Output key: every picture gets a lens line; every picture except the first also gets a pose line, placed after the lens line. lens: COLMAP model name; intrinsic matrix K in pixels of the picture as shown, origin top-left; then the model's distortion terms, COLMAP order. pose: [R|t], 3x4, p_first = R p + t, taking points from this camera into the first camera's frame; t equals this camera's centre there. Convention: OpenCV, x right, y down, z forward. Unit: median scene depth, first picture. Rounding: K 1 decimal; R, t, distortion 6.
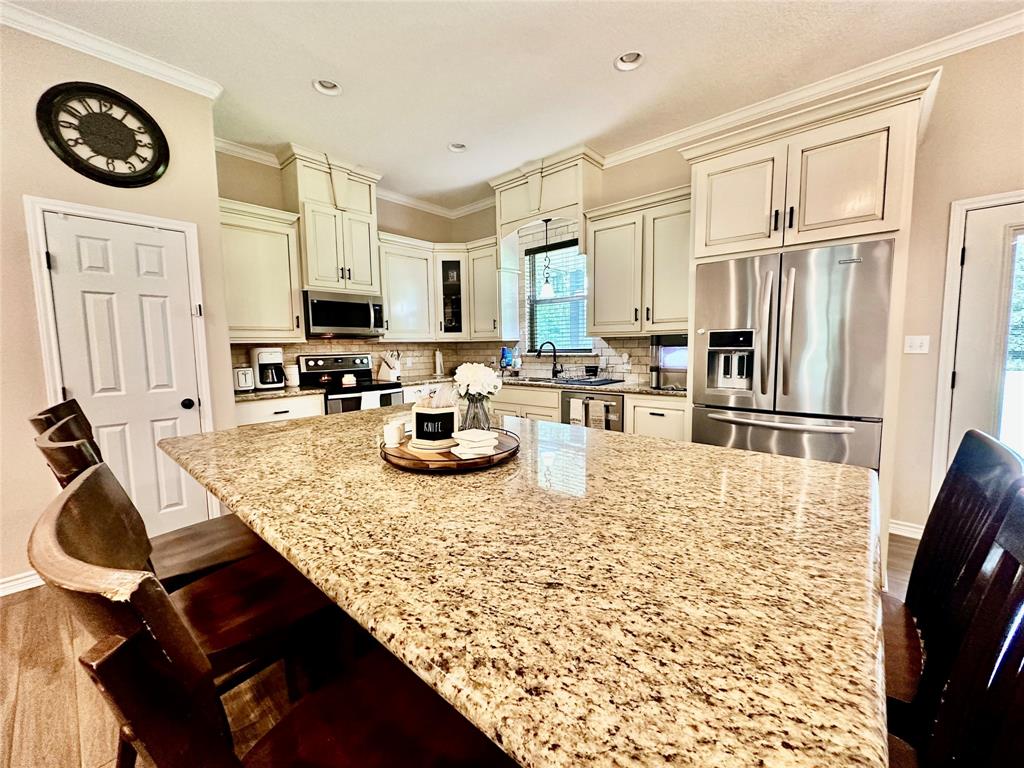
lens RADIAL K [[410.0, 0, 512.0], [0, 410.0, 379.6], [0, 0, 1]] dist [-0.000279, -0.000052]
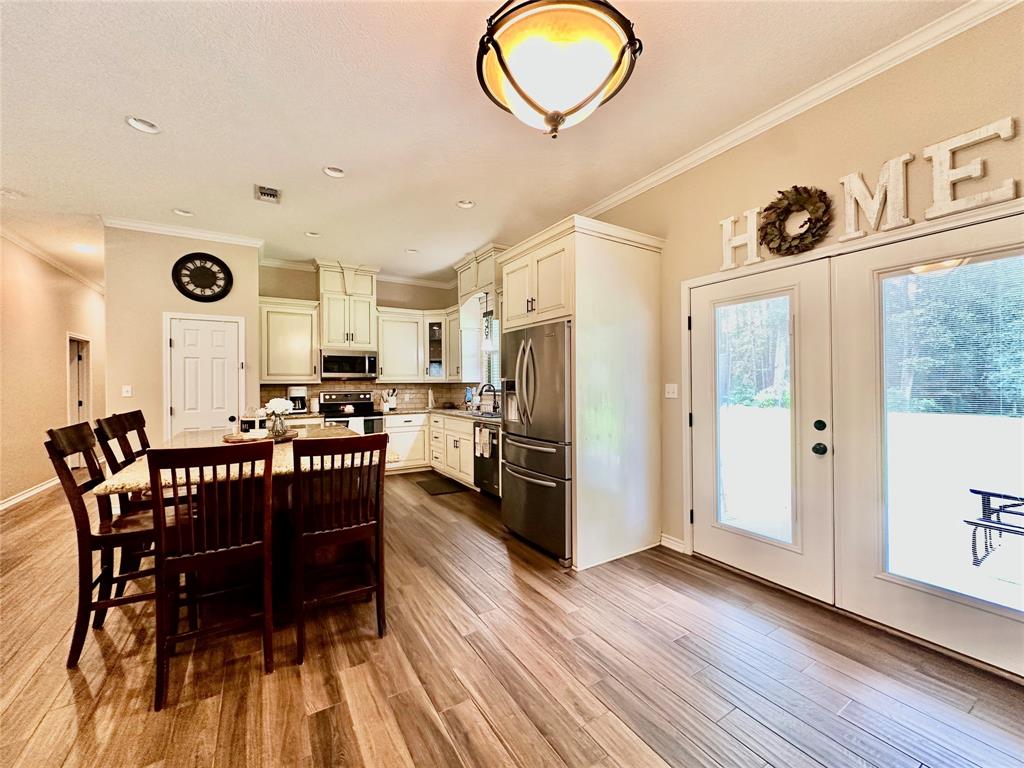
lens RADIAL K [[410.0, 0, 511.2], [0, 410.0, 385.0], [0, 0, 1]] dist [-0.000279, -0.000052]
pose [[0.956269, 0.011133, -0.292277, 0.592264], [-0.033893, 0.996762, -0.072923, 0.002890], [0.290519, 0.079640, 0.953549, -0.232135]]
